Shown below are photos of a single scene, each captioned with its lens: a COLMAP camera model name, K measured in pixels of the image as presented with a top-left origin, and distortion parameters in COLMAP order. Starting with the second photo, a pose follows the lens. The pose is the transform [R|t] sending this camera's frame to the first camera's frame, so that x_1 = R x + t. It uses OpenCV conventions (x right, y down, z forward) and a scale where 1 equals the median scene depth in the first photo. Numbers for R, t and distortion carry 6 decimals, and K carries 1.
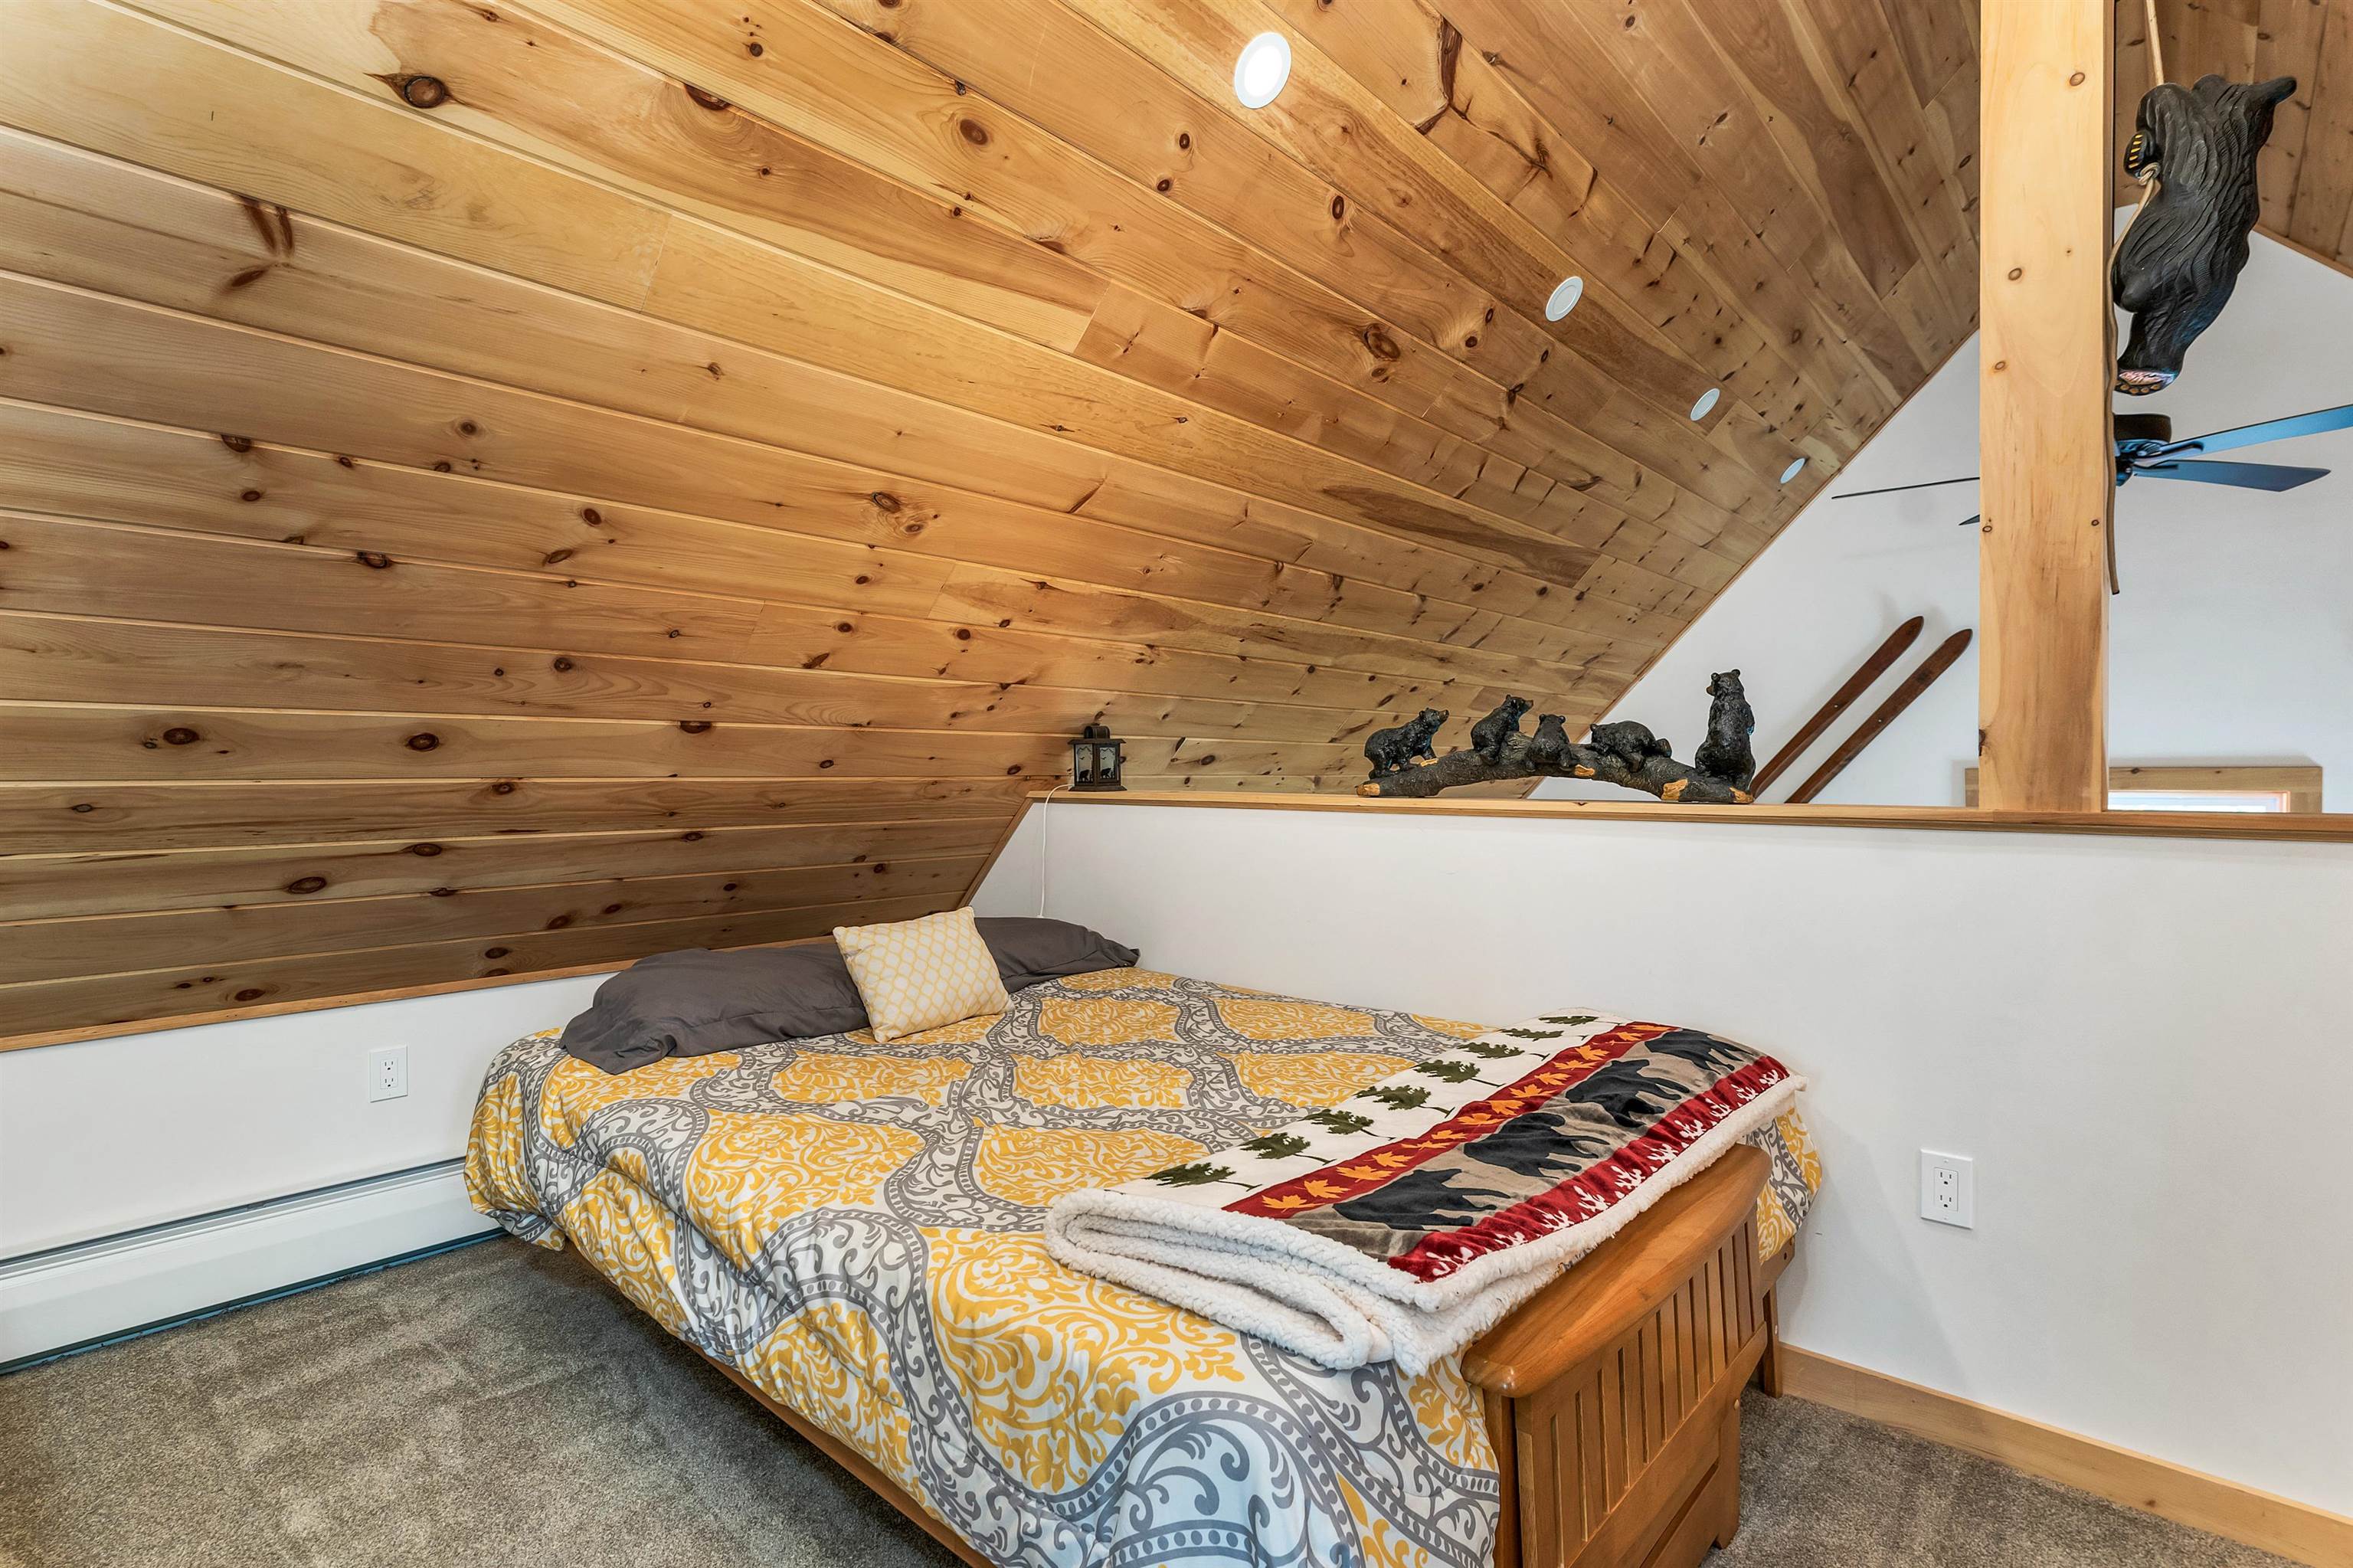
lens RADIAL K [[1129.6, 0, 1187.5], [0, 1129.6, 784.3], [0, 0, 1]] dist [0.000094, -0.000152]
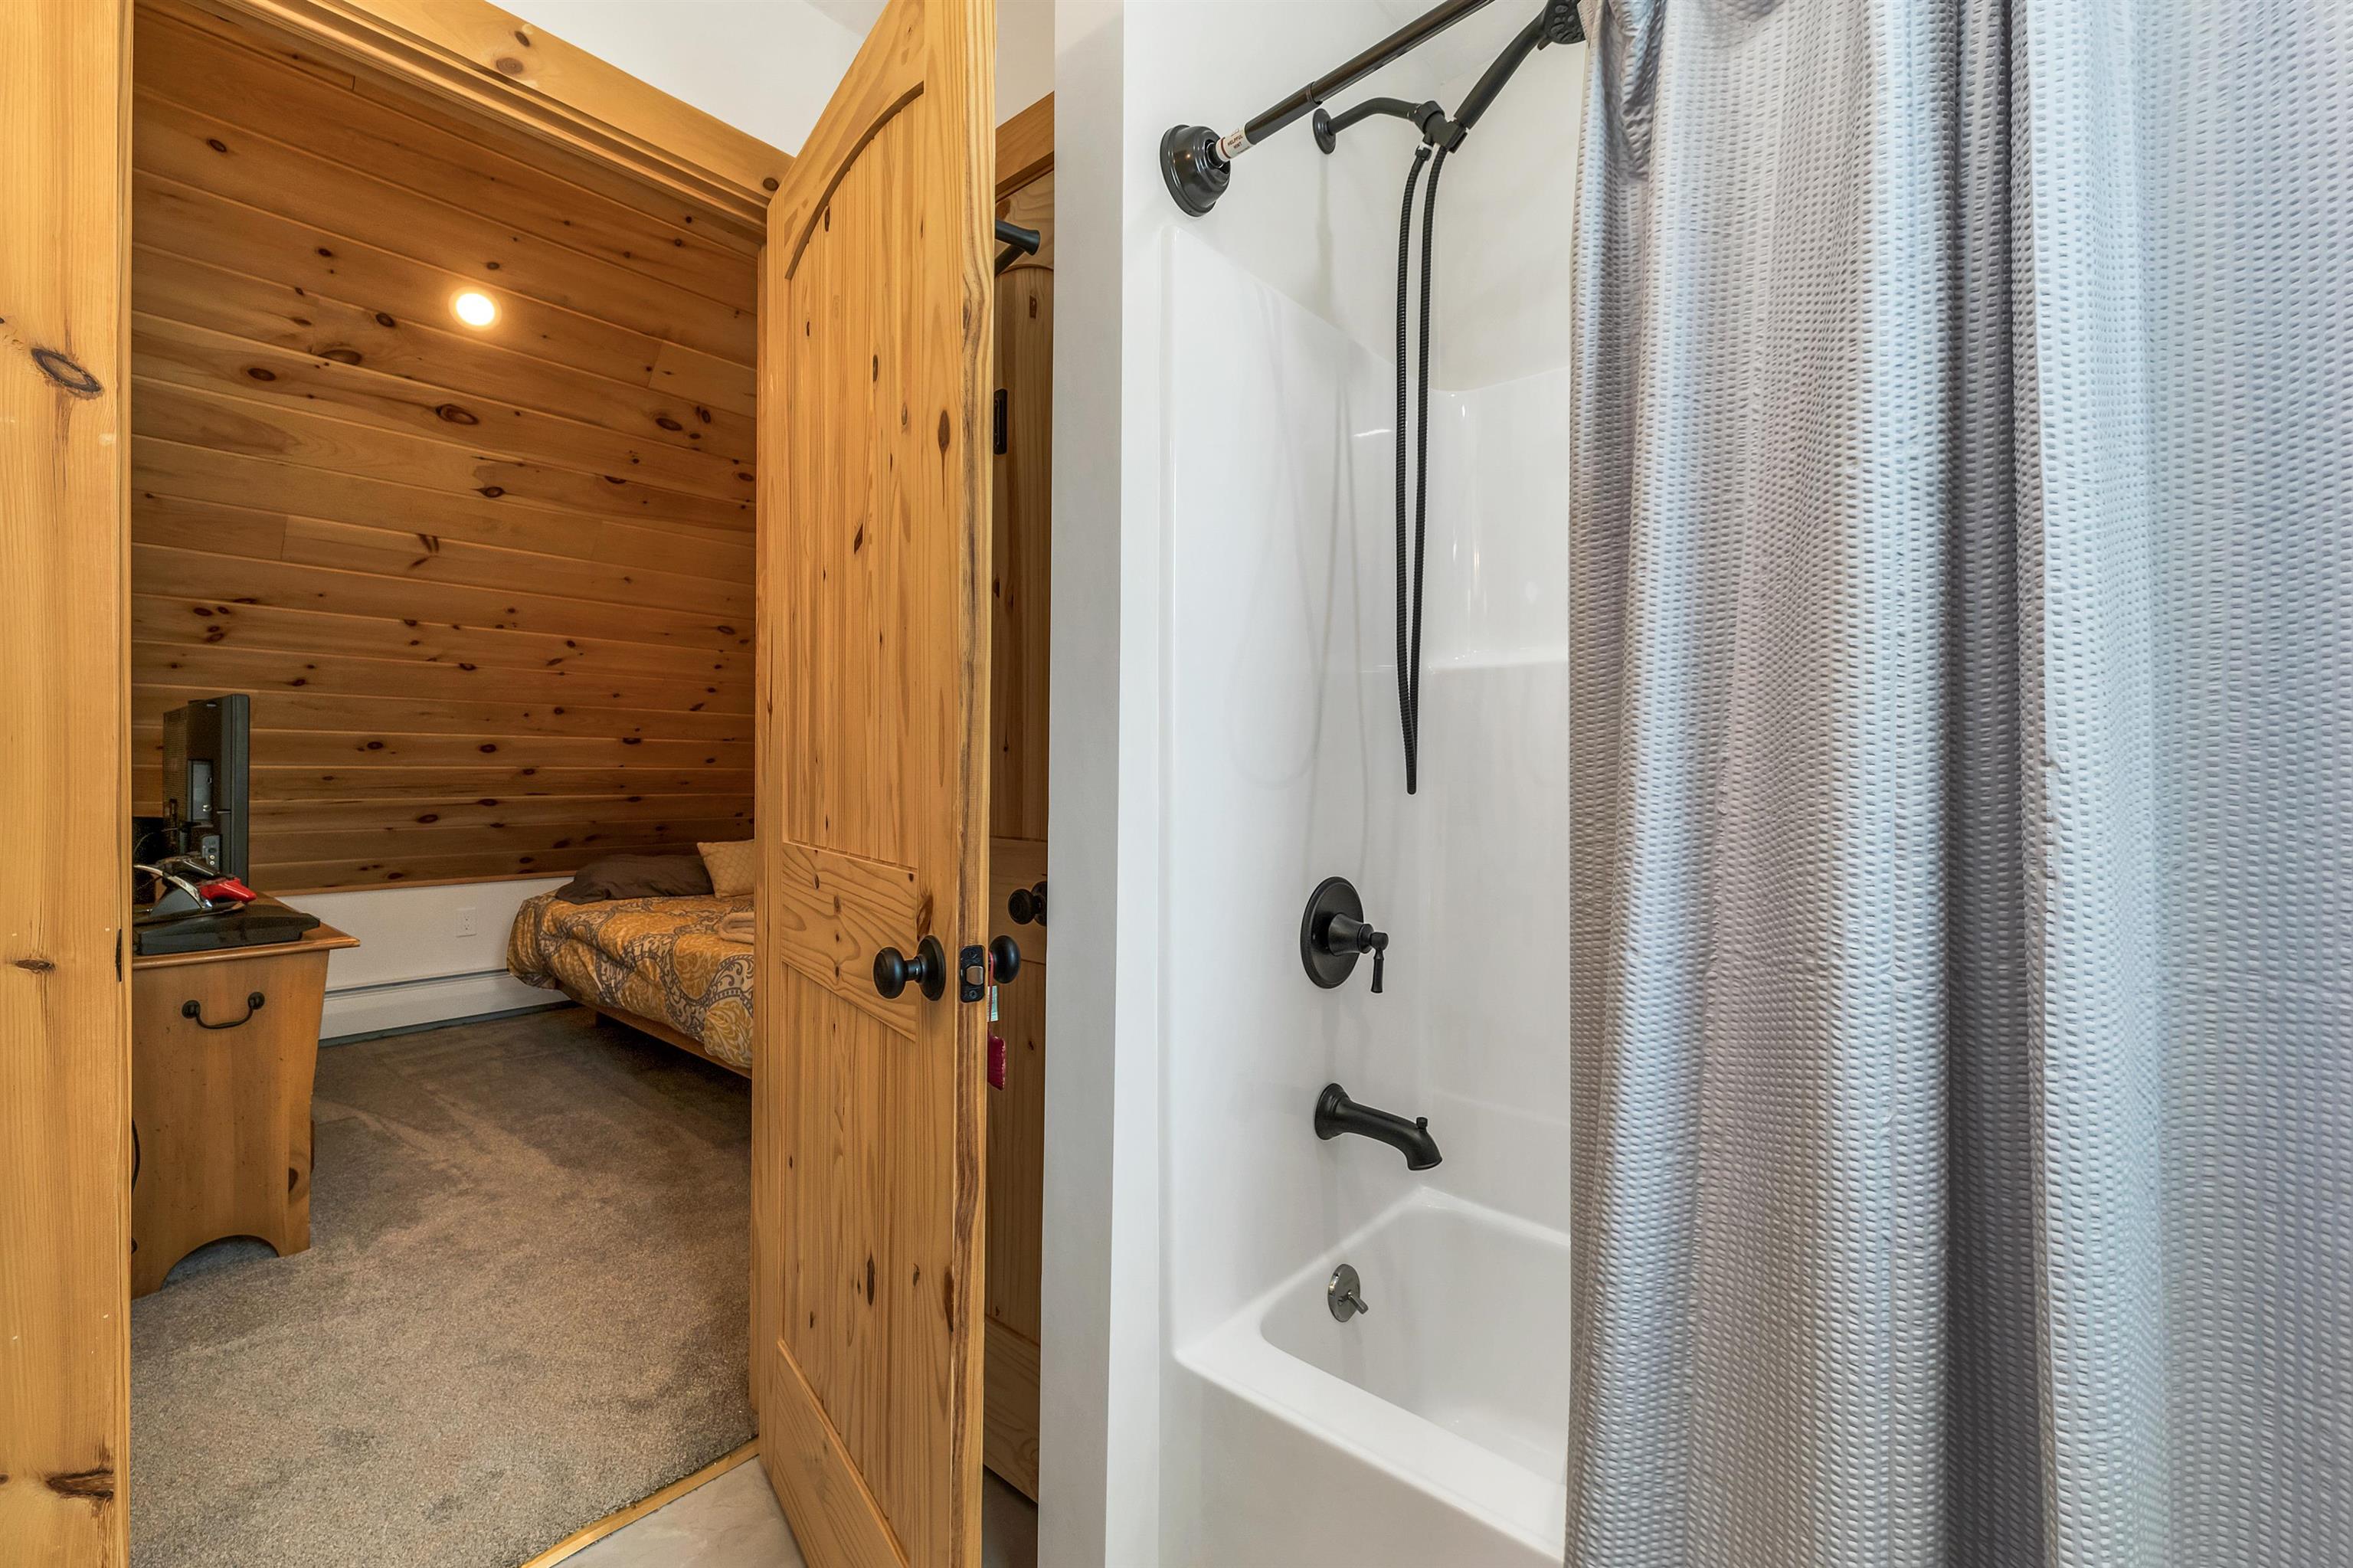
lens RADIAL K [[983.8, 0, 1190.6], [0, 983.8, 775.1], [0, 0, 1]] dist [0.001031, 0.000267]
pose [[0.999441, 0.007191, 0.032664, 0.532121], [-0.007007, 0.999959, -0.005747, 0.011991], [-0.032704, 0.005514, 0.999450, -0.815786]]
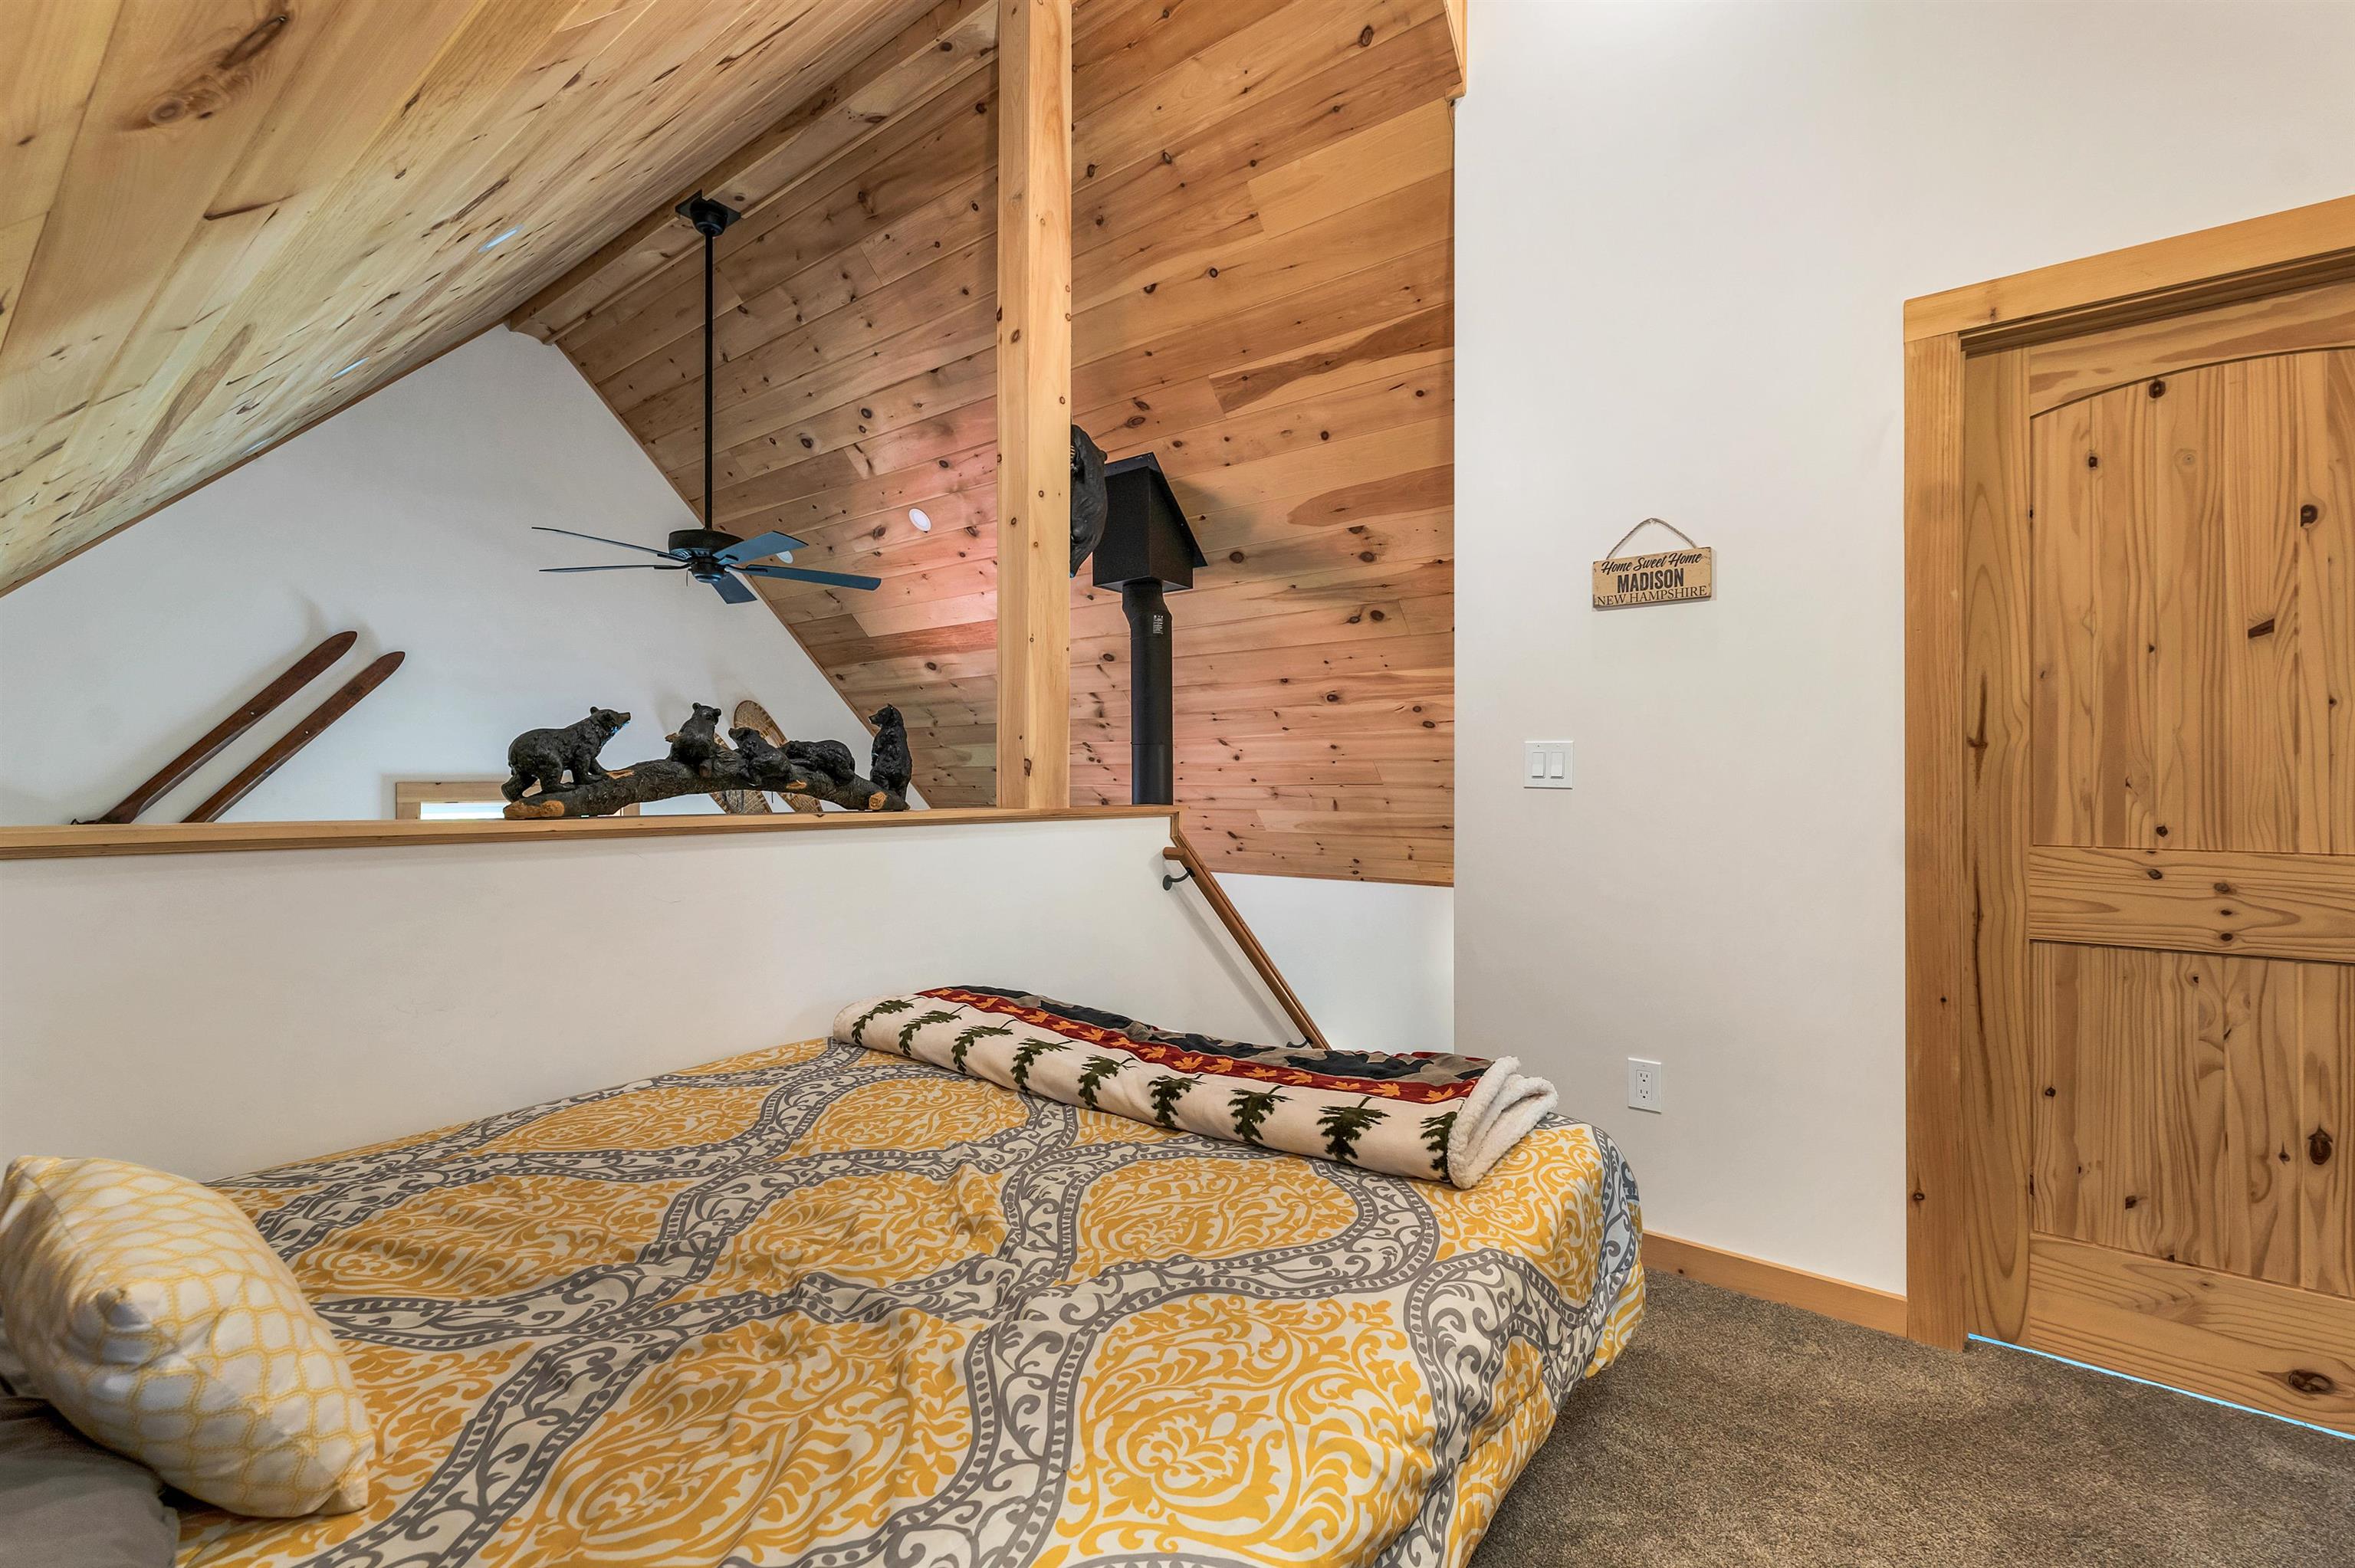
lens RADIAL K [[984.5, 0, 1166.2], [0, 984.5, 780.0], [0, 0, 1]] dist [0.001031, 0.000267]
pose [[-0.071160, 0.006095, 0.997446, -0.670112], [0.010586, 0.999930, -0.005355, -0.008772], [-0.997409, 0.010178, -0.071219, 0.813470]]
